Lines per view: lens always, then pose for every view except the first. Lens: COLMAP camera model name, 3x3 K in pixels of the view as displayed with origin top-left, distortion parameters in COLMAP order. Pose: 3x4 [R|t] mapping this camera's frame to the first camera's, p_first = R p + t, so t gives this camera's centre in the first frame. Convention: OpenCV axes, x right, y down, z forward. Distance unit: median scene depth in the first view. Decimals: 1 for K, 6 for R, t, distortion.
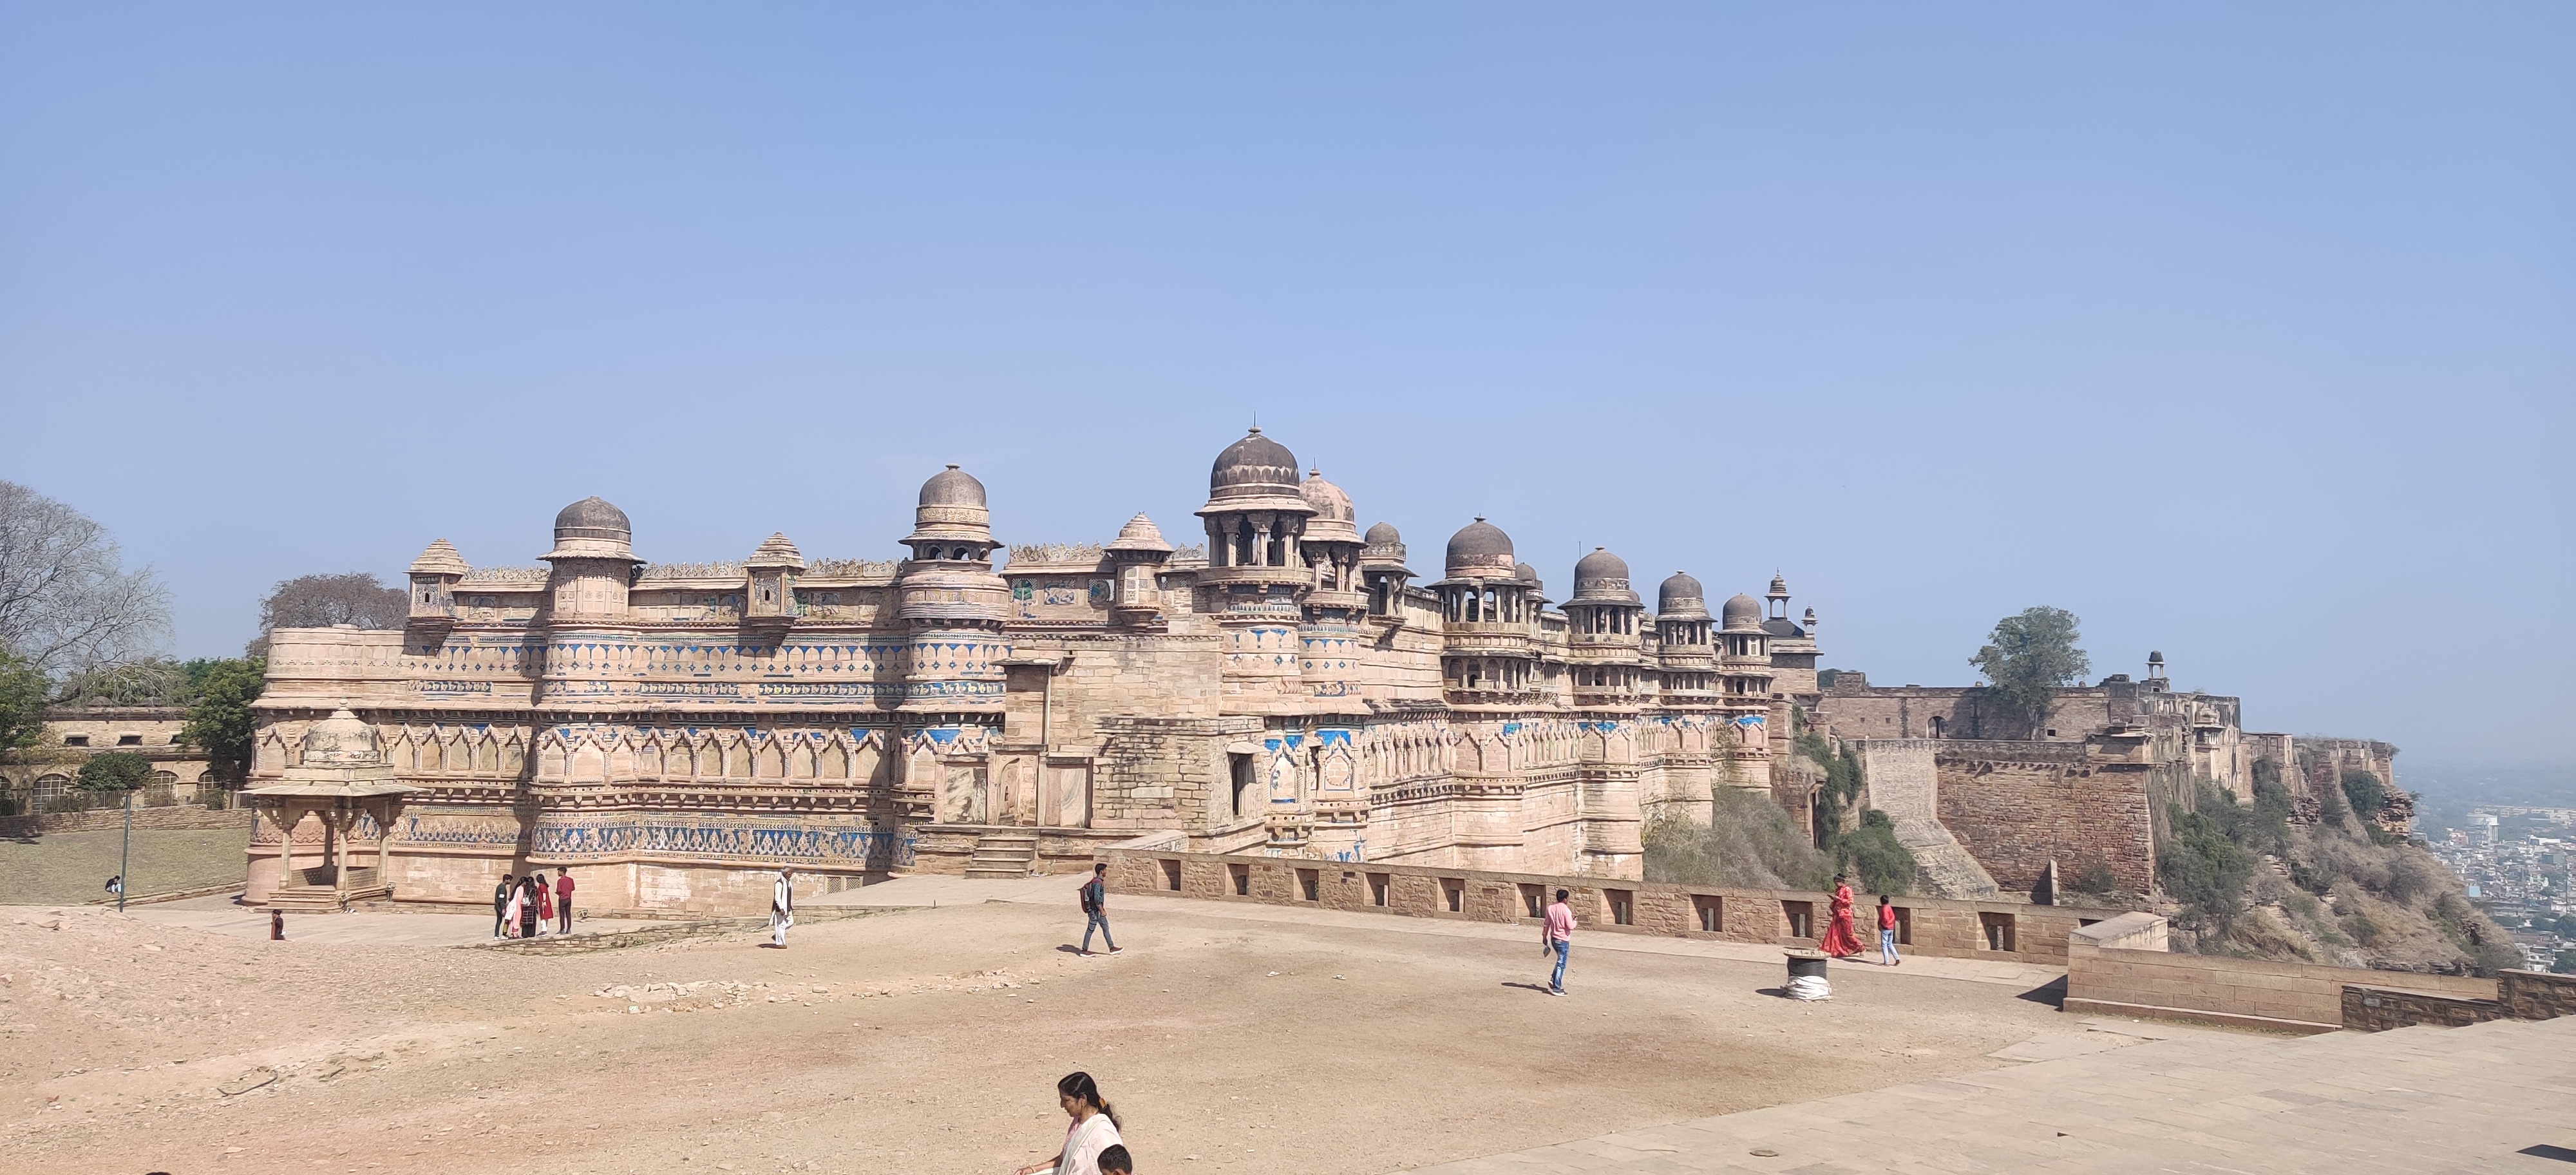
lens RADIAL K [[2354.4, 0, 1288.0], [0, 2354.4, 587.5], [0, 0, 1]] dist [0.098321, 0.019163]
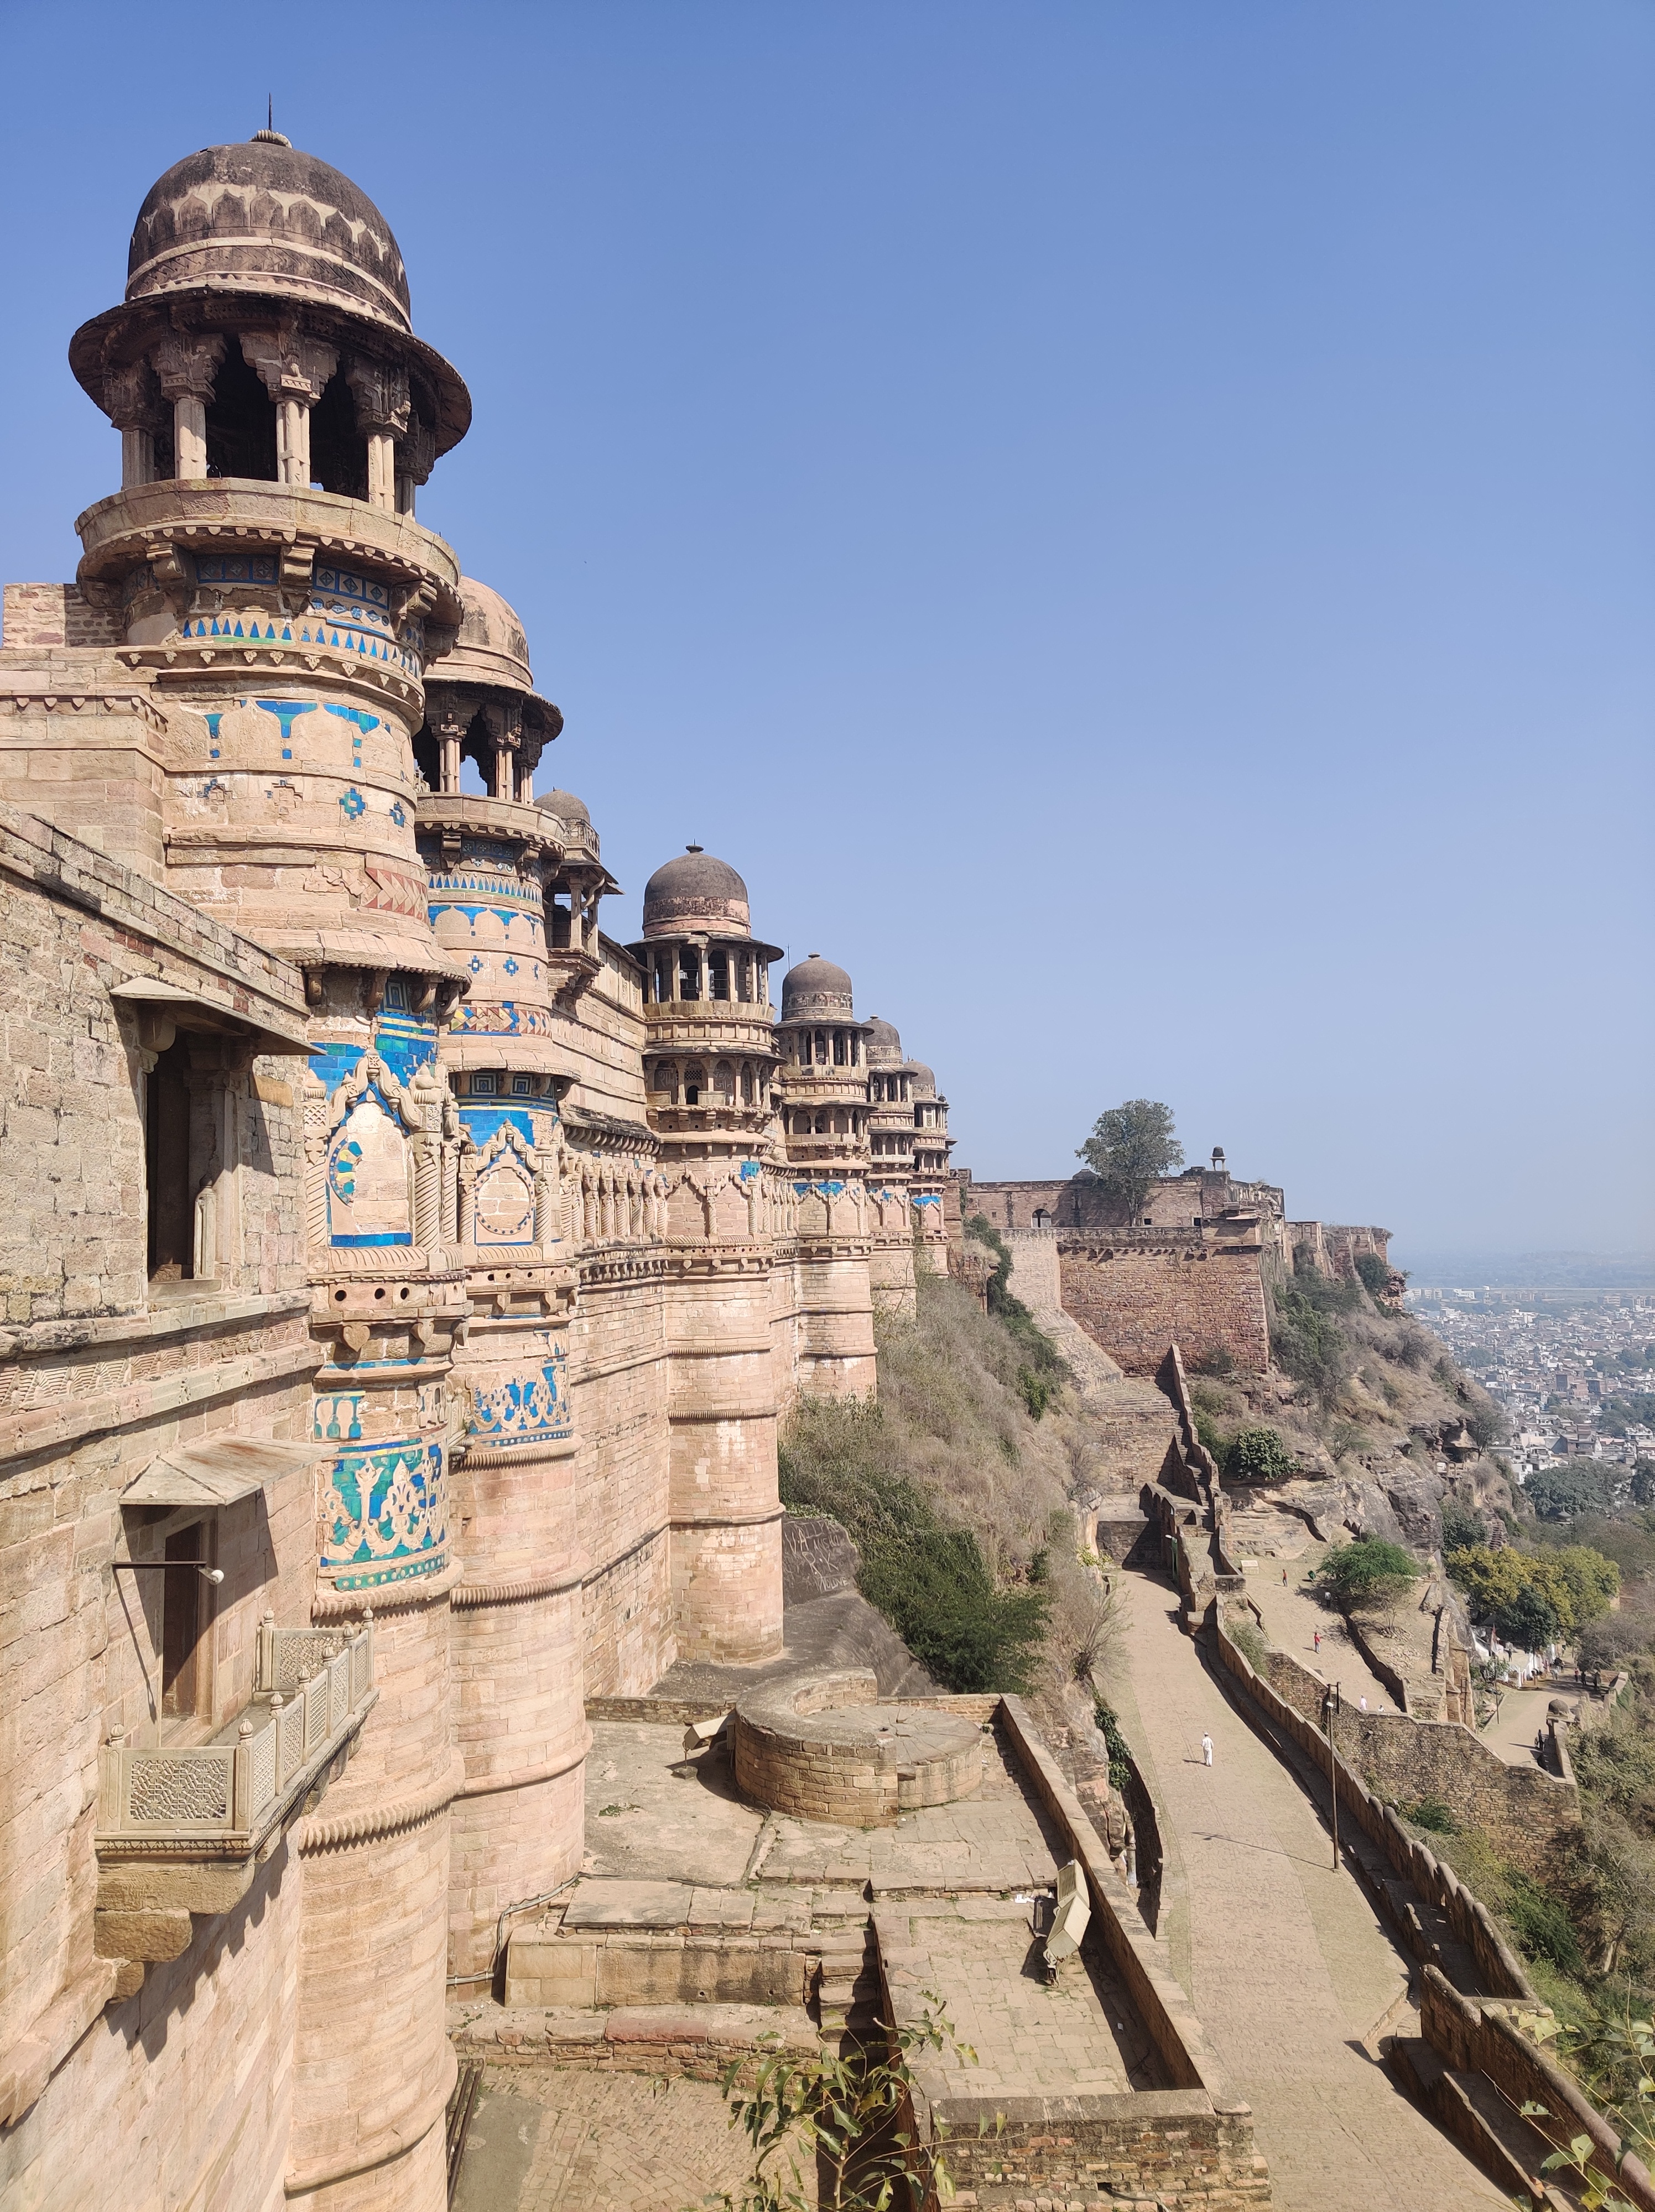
lens RADIAL K [[1937.6, 0, 827.5], [0, 1937.6, 1106.0], [0, 0, 1]] dist [0.042066, -0.011873]
pose [[0.976069, -0.011137, 0.217175, 0.000637], [0.014743, 0.999779, -0.014993, 0.041974], [-0.216960, 0.017836, 0.976017, 0.398378]]
